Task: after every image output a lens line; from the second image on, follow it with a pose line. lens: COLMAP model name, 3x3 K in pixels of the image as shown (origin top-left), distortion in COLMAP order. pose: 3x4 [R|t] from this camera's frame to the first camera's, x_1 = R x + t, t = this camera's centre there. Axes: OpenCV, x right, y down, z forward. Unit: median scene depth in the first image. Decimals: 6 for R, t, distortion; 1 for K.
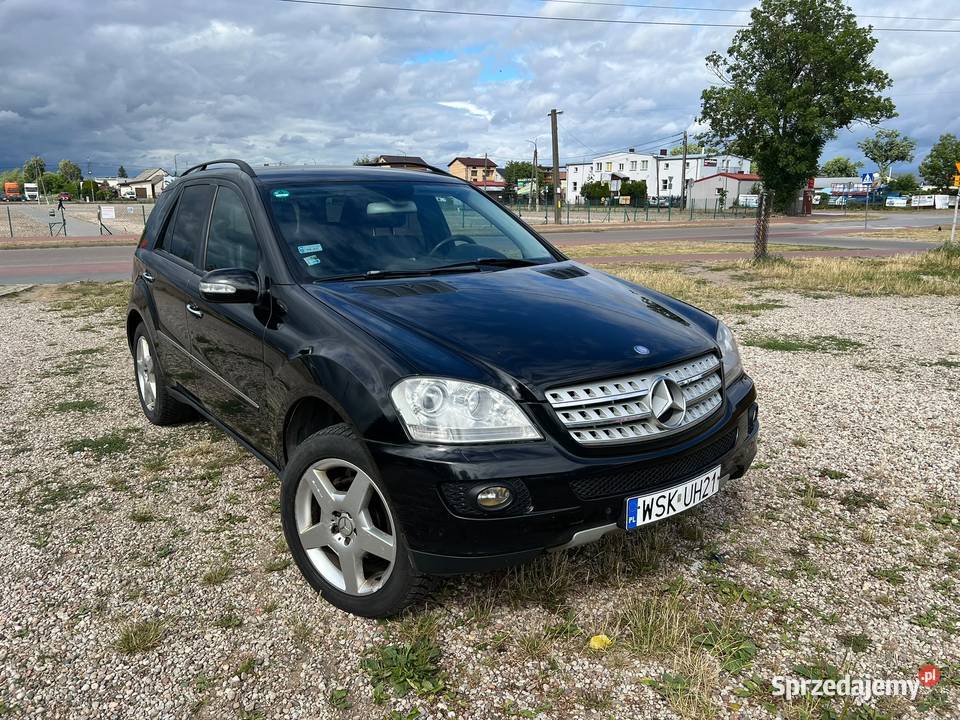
lens RADIAL K [[730.2, 0, 482.4], [0, 730.2, 365.9], [0, 0, 1]] dist [0.044231, -0.046965]
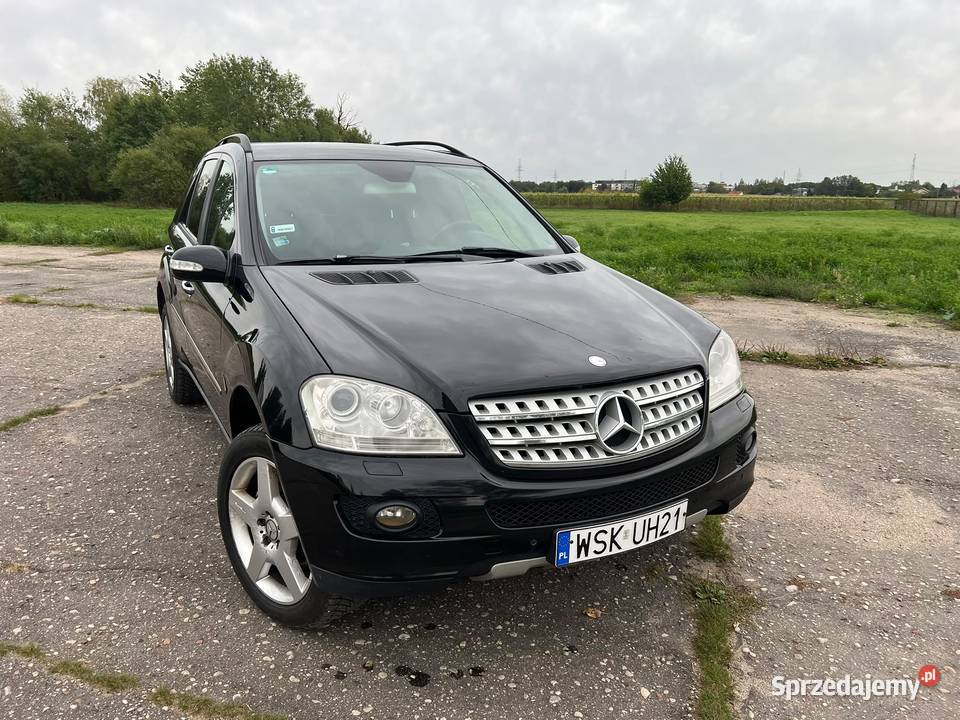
lens RADIAL K [[730.2, 0, 475.9], [0, 730.2, 359.9], [0, 0, 1]] dist [0.044231, -0.046965]
pose [[0.987908, 0.067134, -0.139754, 0.205724], [-0.065352, 0.997712, 0.017302, -0.030683], [0.140596, -0.007959, 0.990035, 0.119605]]
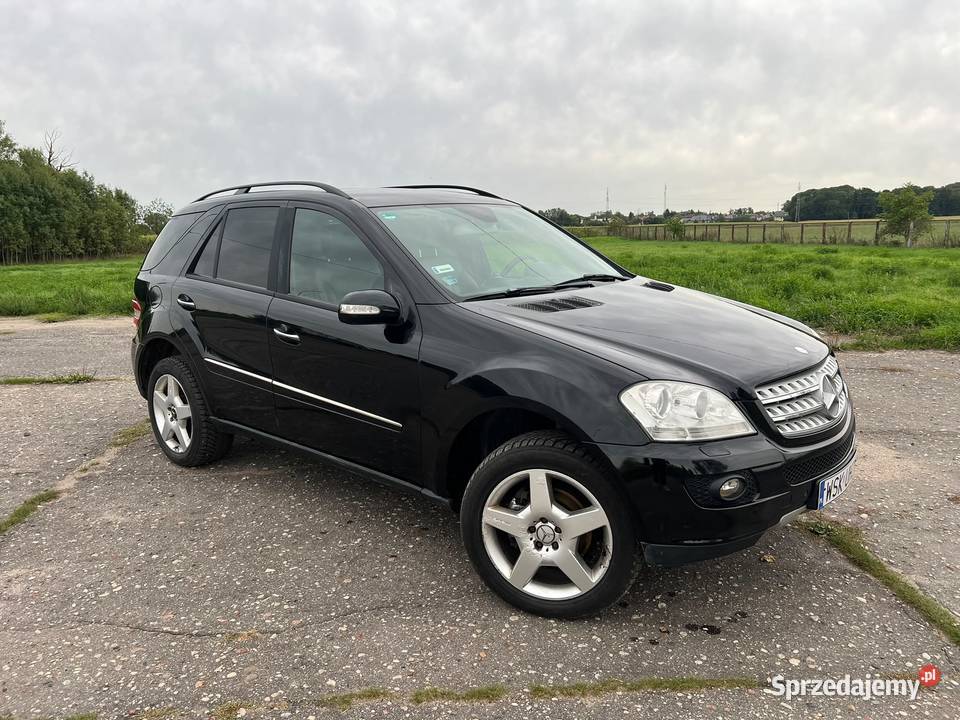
lens RADIAL K [[730.2, 0, 487.4], [0, 730.2, 363.6], [0, 0, 1]] dist [0.044231, -0.046965]
pose [[0.977046, -0.043666, 0.208505, -0.514545], [0.050921, 0.998265, -0.029553, 0.007280], [-0.206853, 0.039491, 0.977575, -0.006030]]
